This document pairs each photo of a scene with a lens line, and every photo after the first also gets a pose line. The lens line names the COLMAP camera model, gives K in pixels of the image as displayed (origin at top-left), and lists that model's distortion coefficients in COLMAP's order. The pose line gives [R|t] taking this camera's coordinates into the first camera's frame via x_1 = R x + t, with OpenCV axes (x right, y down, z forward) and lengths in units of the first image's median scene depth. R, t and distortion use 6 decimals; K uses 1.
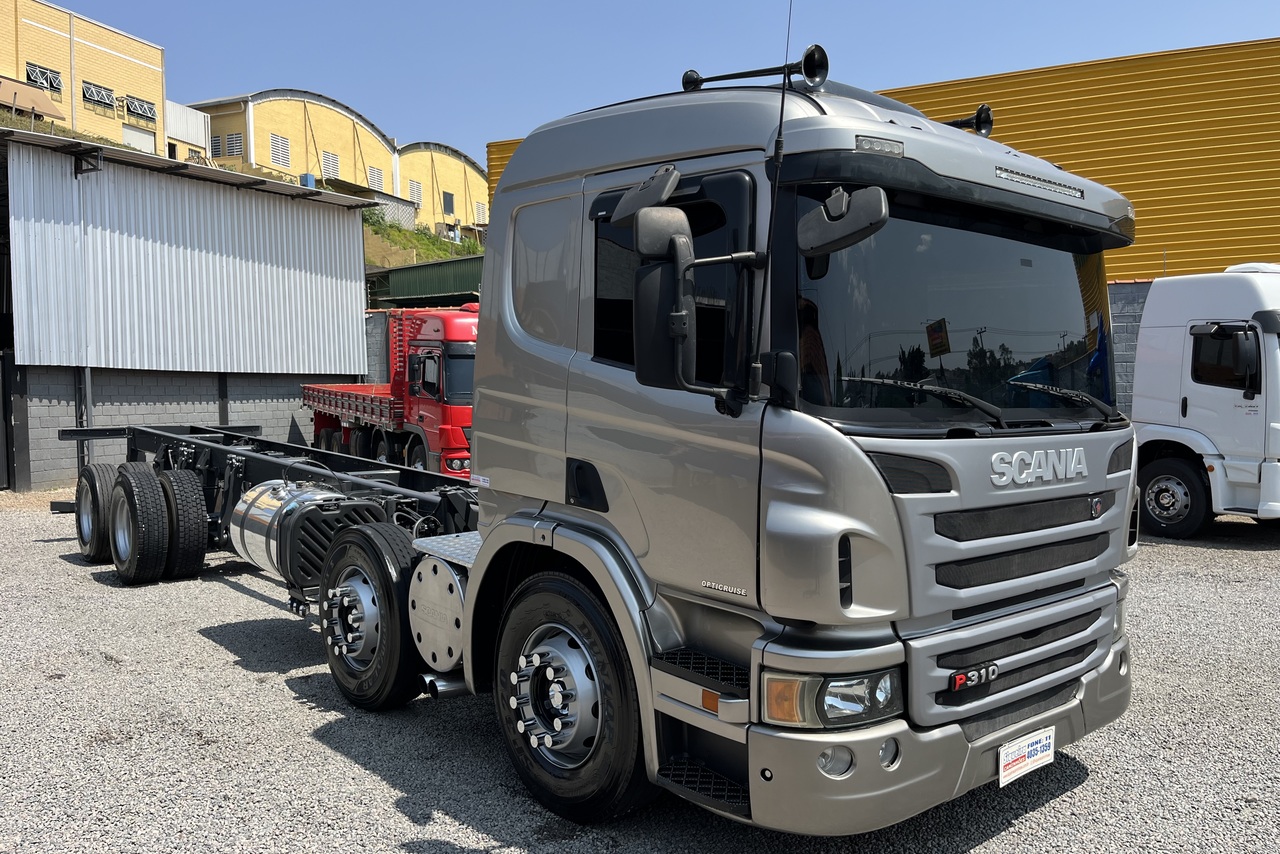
lens RADIAL K [[976.1, 0, 640.0], [0, 976.1, 427.0], [0, 0, 1]] dist [0.061656, -0.094360]
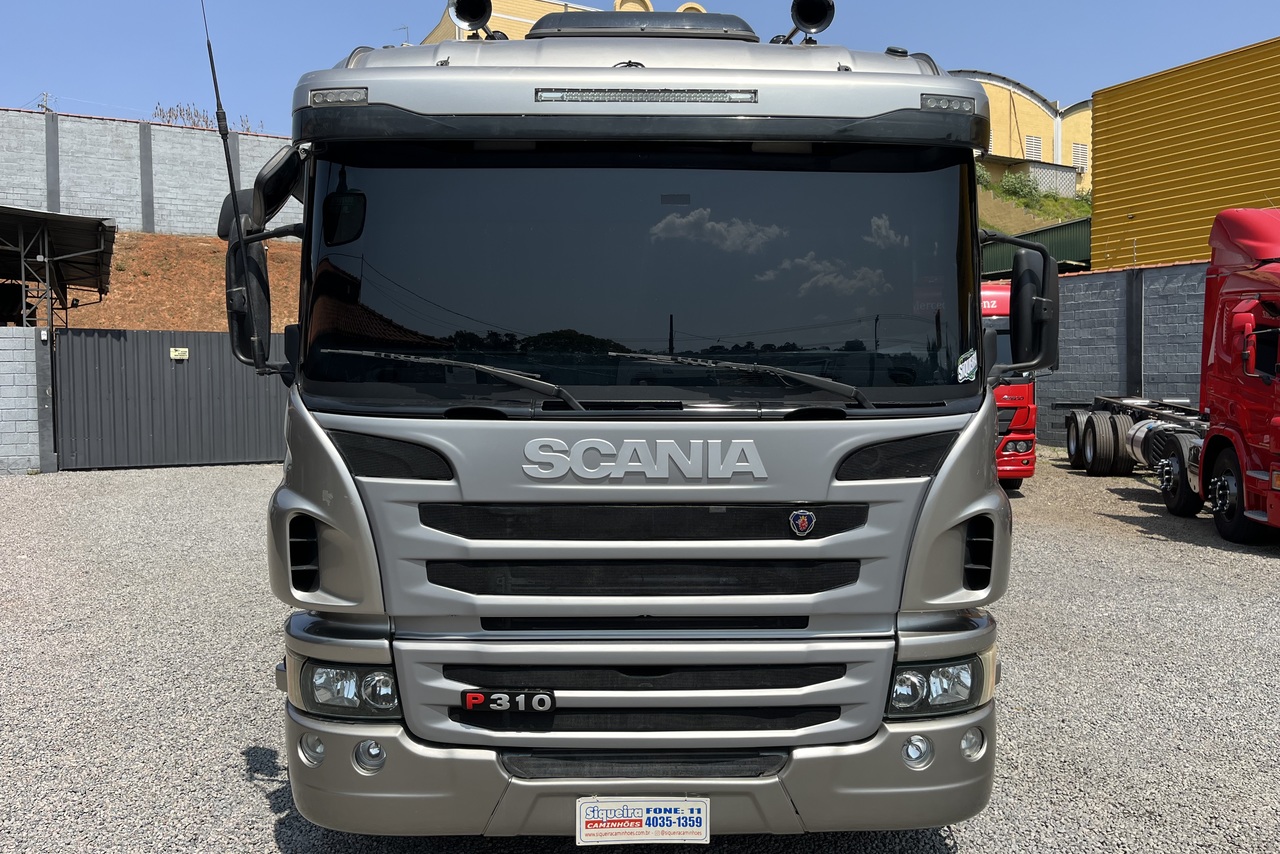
lens RADIAL K [[976.1, 0, 640.0], [0, 976.1, 427.0], [0, 0, 1]] dist [0.061656, -0.094360]
pose [[0.777230, 0.032312, -0.628387, 0.949910], [-0.020209, 0.999447, 0.026397, -0.006701], [0.628892, -0.007817, 0.777453, 0.414372]]
